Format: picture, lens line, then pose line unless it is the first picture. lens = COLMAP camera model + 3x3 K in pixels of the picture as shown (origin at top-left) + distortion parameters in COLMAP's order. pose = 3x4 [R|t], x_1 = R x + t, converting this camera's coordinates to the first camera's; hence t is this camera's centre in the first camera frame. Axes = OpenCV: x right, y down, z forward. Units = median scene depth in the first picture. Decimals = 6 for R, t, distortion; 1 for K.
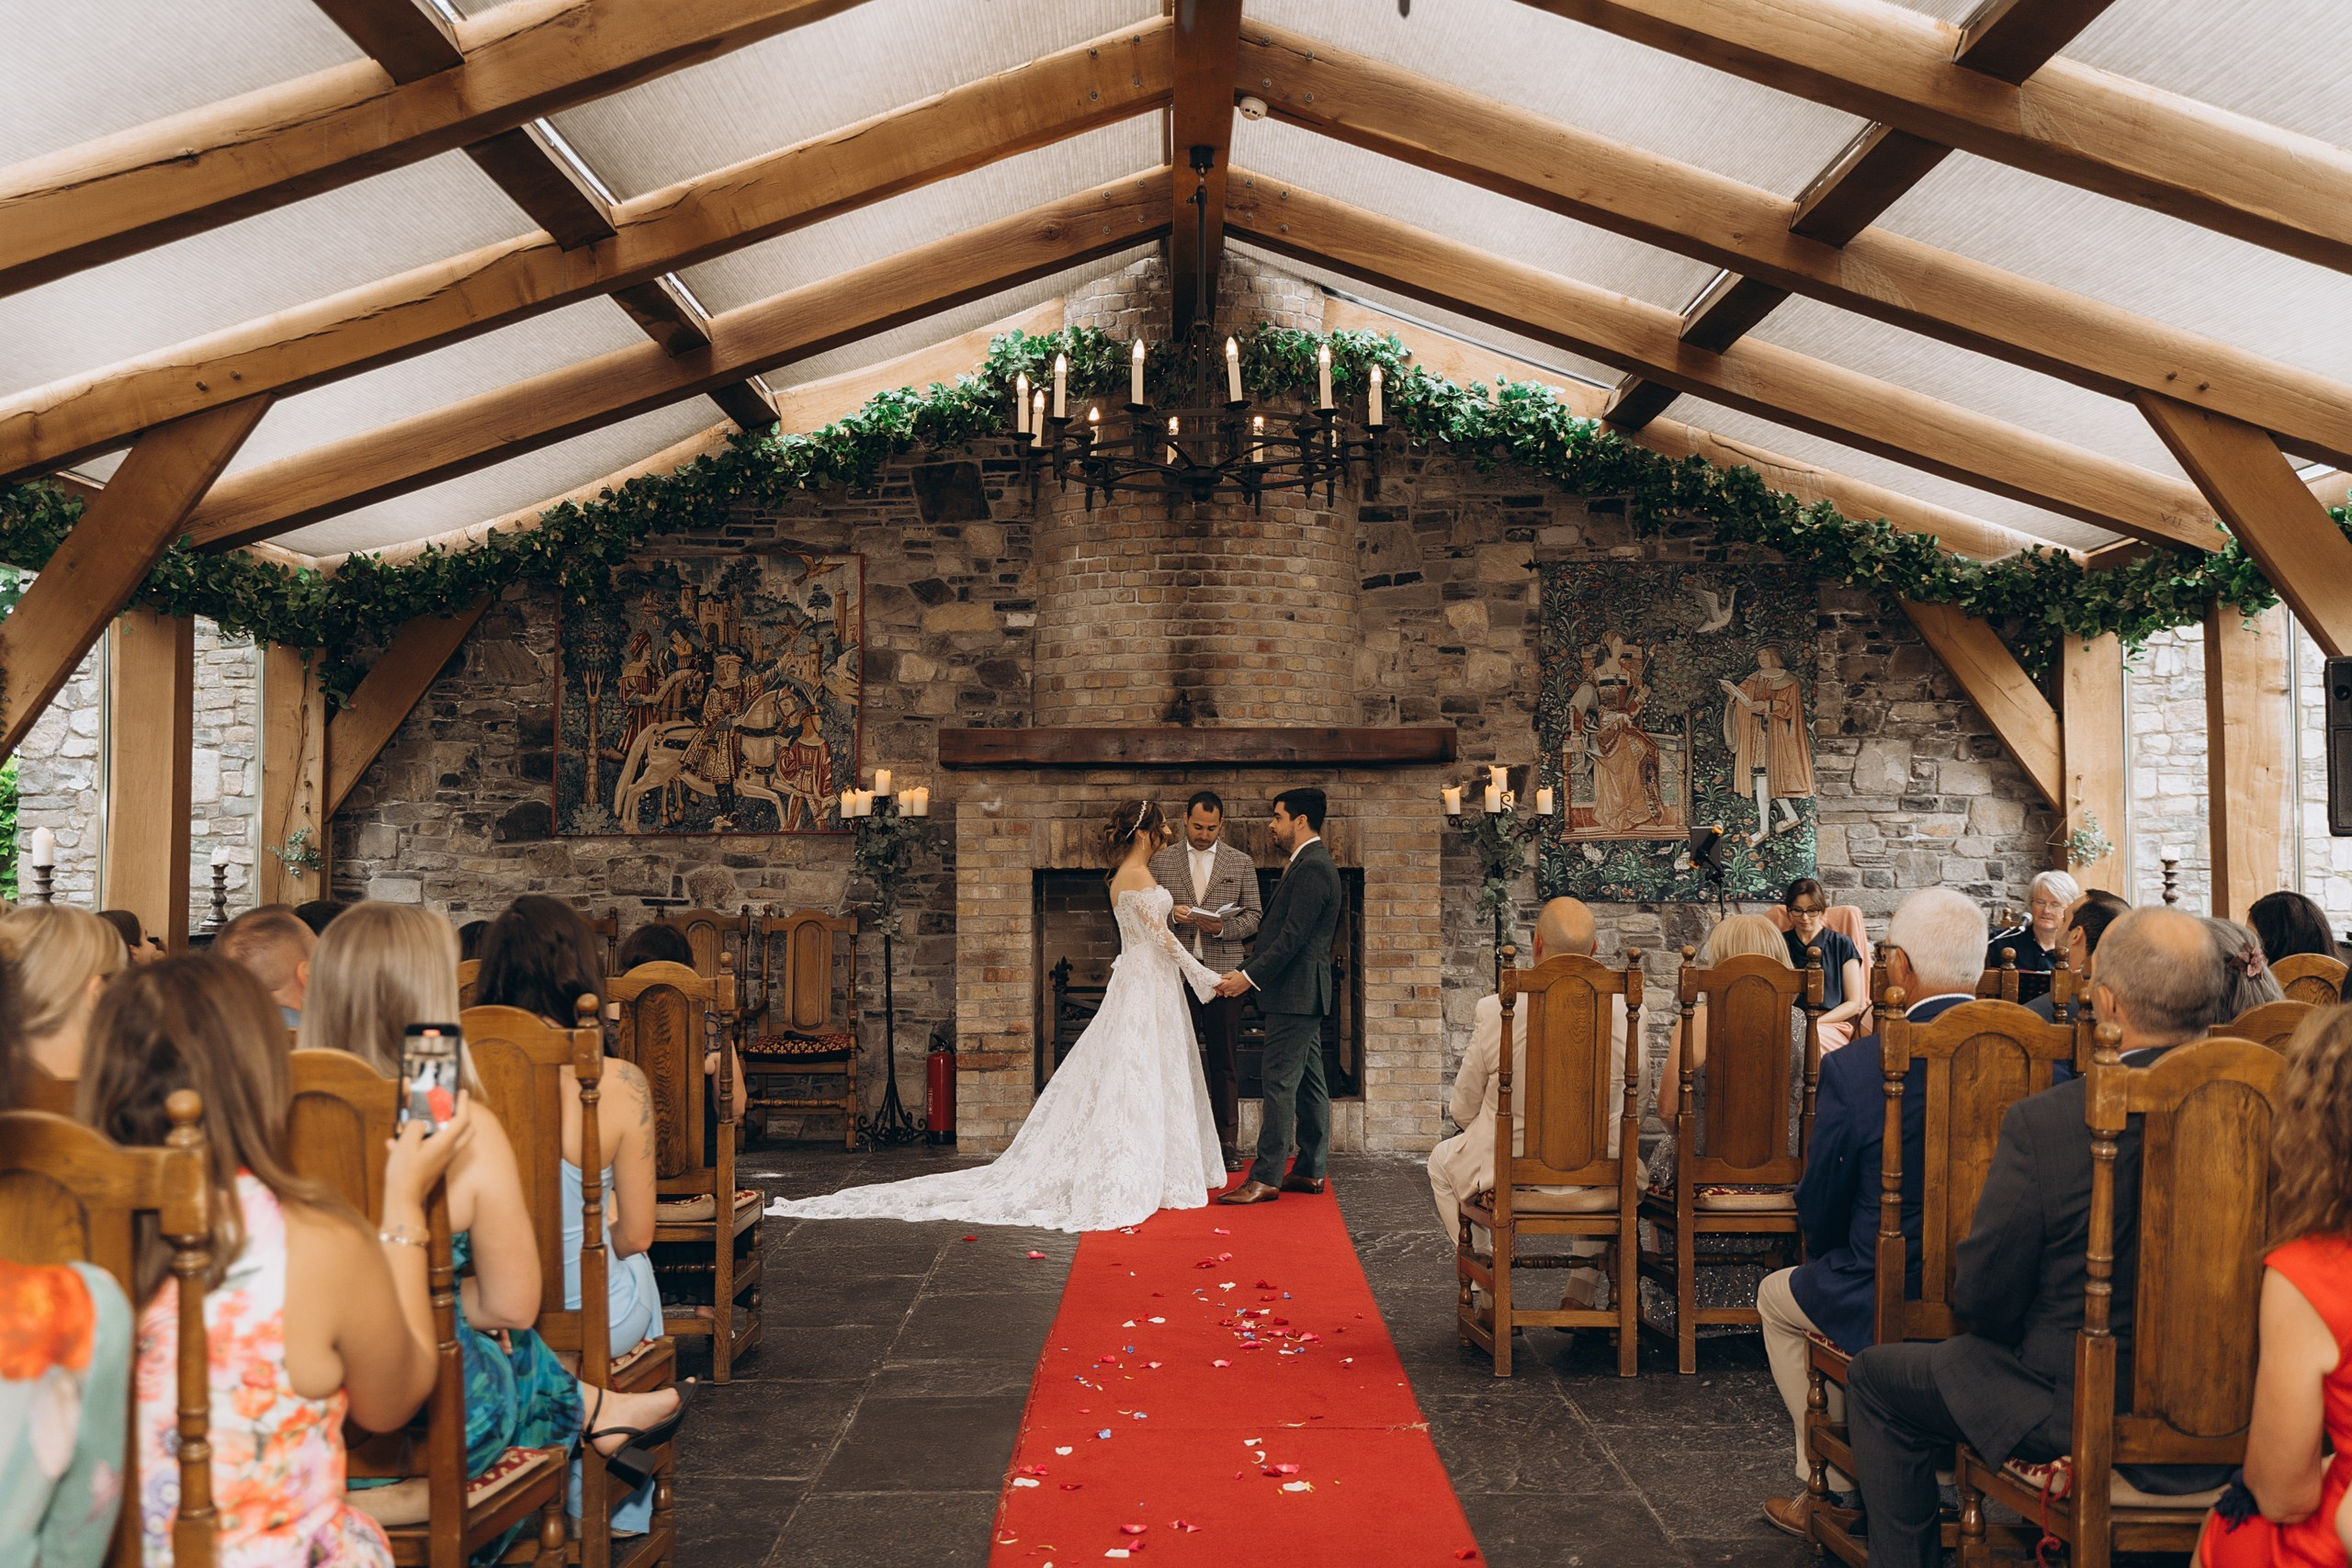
lens RADIAL K [[2259.7, 0, 1176.0], [0, 2259.7, 784.0], [0, 0, 1]] dist [0.058135, -0.143536]
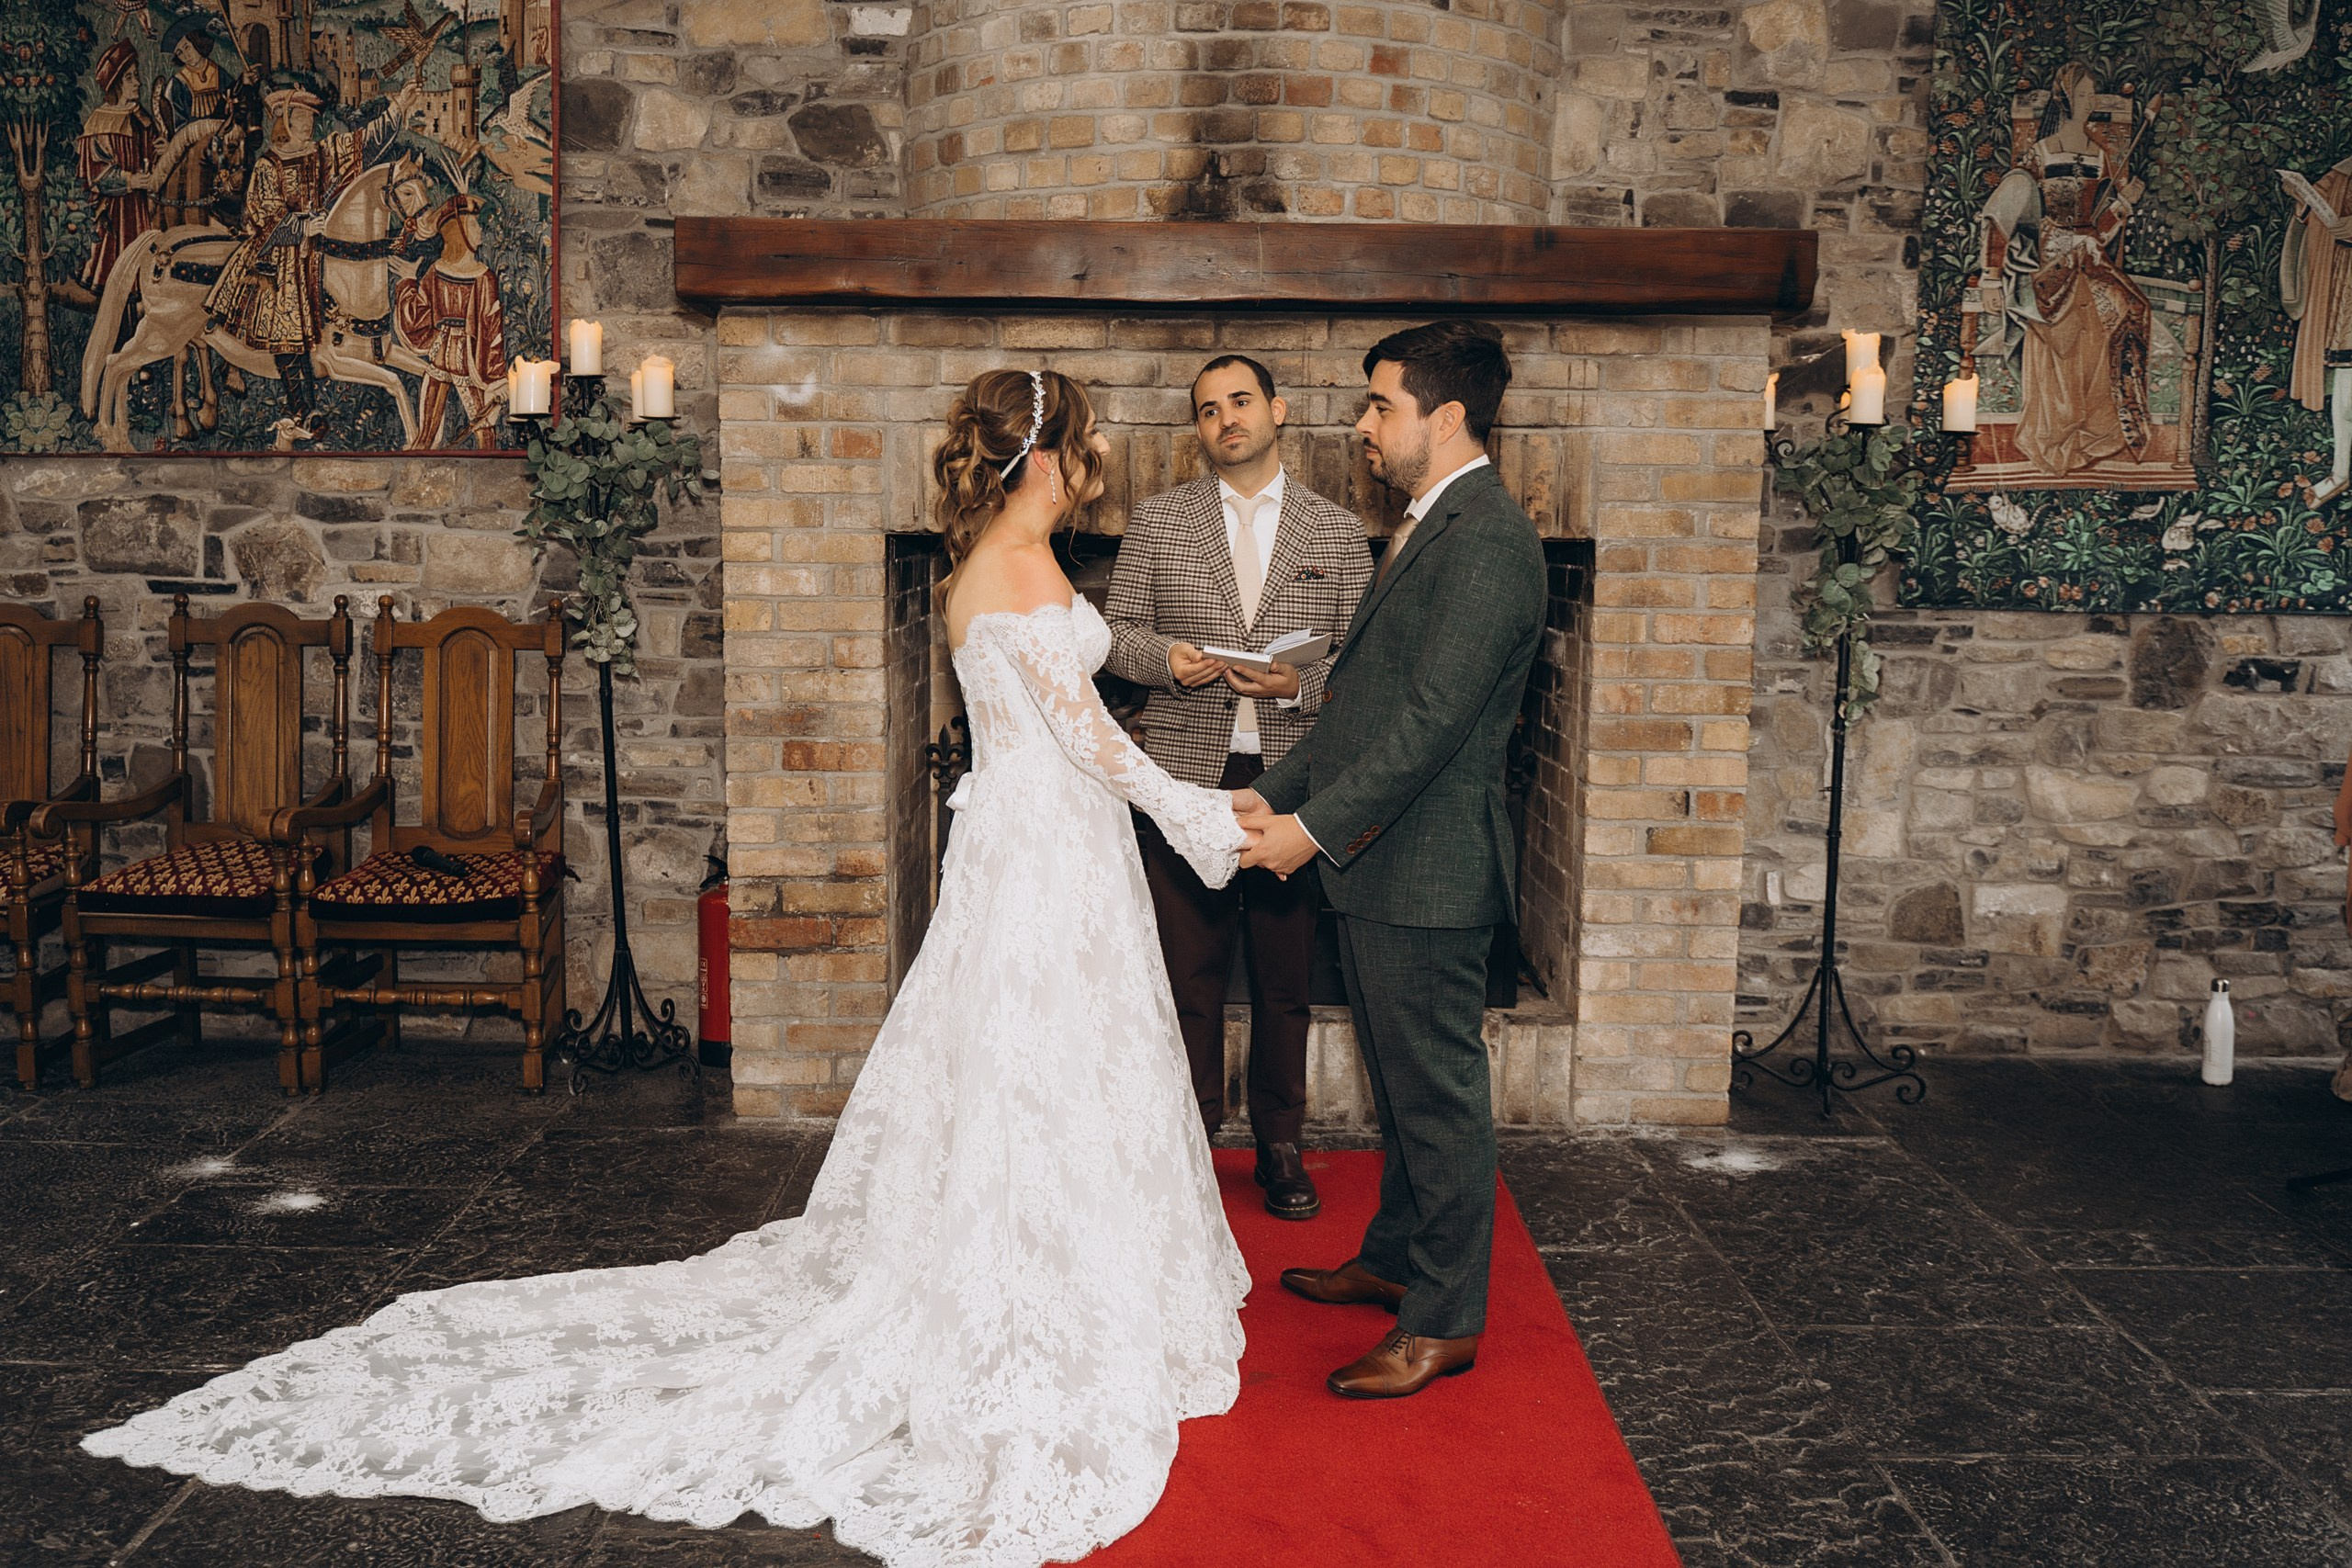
lens RADIAL K [[2067.6, 0, 1149.1], [0, 2067.6, 768.0], [0, 0, 1]] dist [-0.025574, -0.011191]
pose [[0.999912, 0.013219, -0.000947, -0.007506], [-0.012917, 0.988043, 0.153636, 0.018277], [0.002967, -0.153610, 0.988127, 0.534578]]
